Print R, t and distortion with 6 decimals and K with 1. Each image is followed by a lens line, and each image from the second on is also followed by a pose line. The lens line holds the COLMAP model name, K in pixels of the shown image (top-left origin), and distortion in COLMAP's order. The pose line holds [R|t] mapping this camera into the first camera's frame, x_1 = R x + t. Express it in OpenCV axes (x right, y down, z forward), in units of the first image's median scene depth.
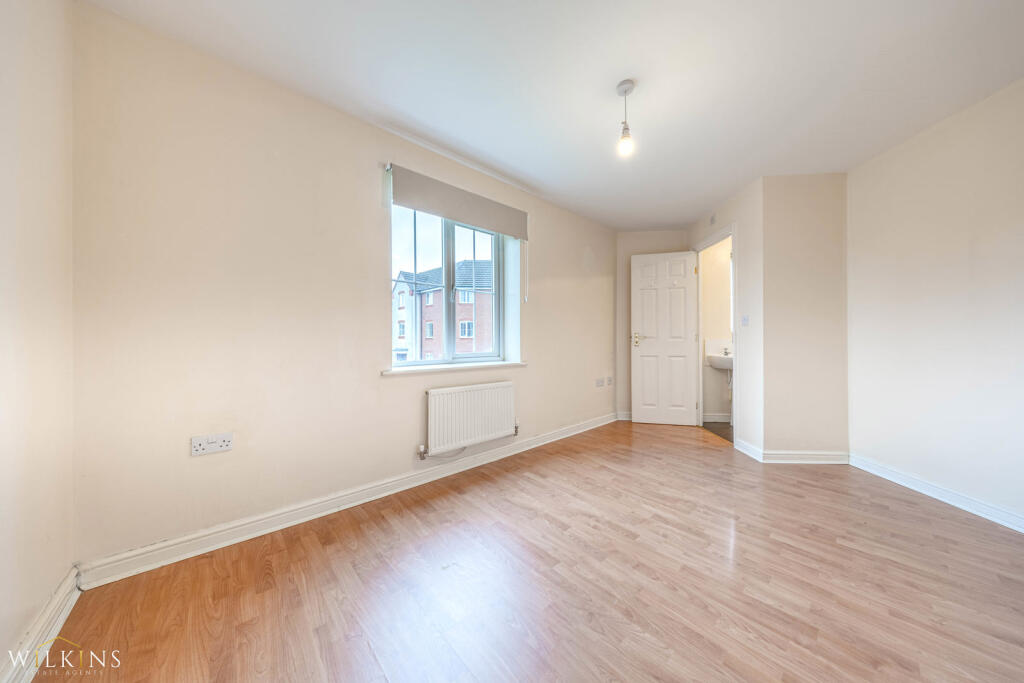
lens RADIAL K [[304.4, 0, 513.5], [0, 304.4, 341.4], [0, 0, 1]] dist [-0.000053, 0.000033]
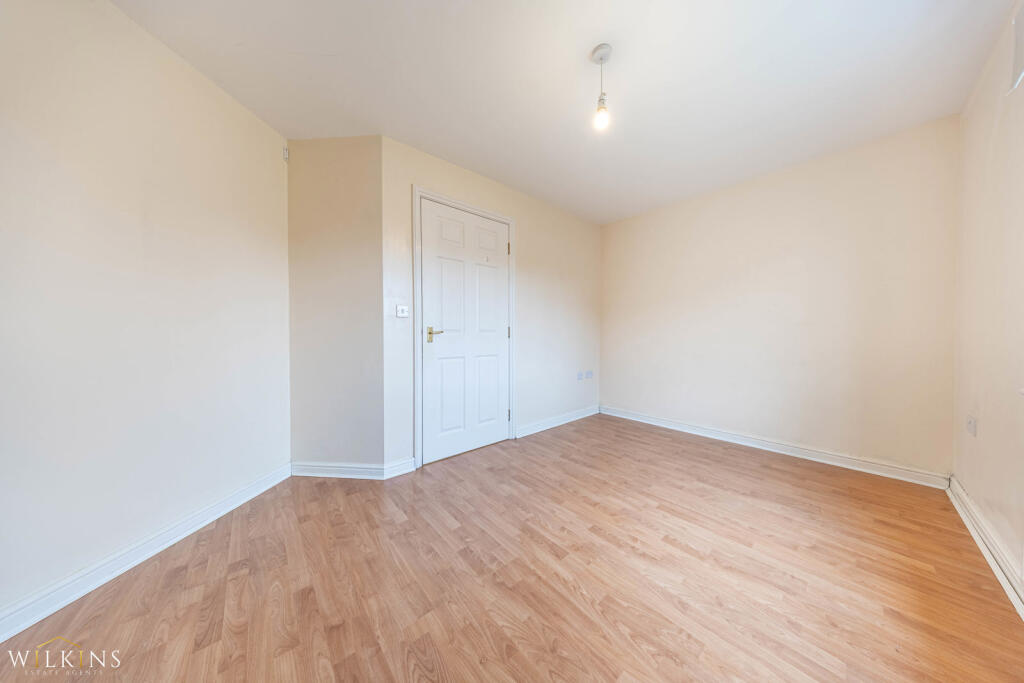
lens RADIAL K [[304.4, 0, 509.7], [0, 304.4, 336.5], [0, 0, 1]] dist [-0.000053, 0.000033]
pose [[-0.999986, -0.000382, 0.005291, 0.639665], [-0.000303, 0.999887, 0.015026, -0.006636], [-0.005297, 0.015024, -0.999873, 1.911635]]
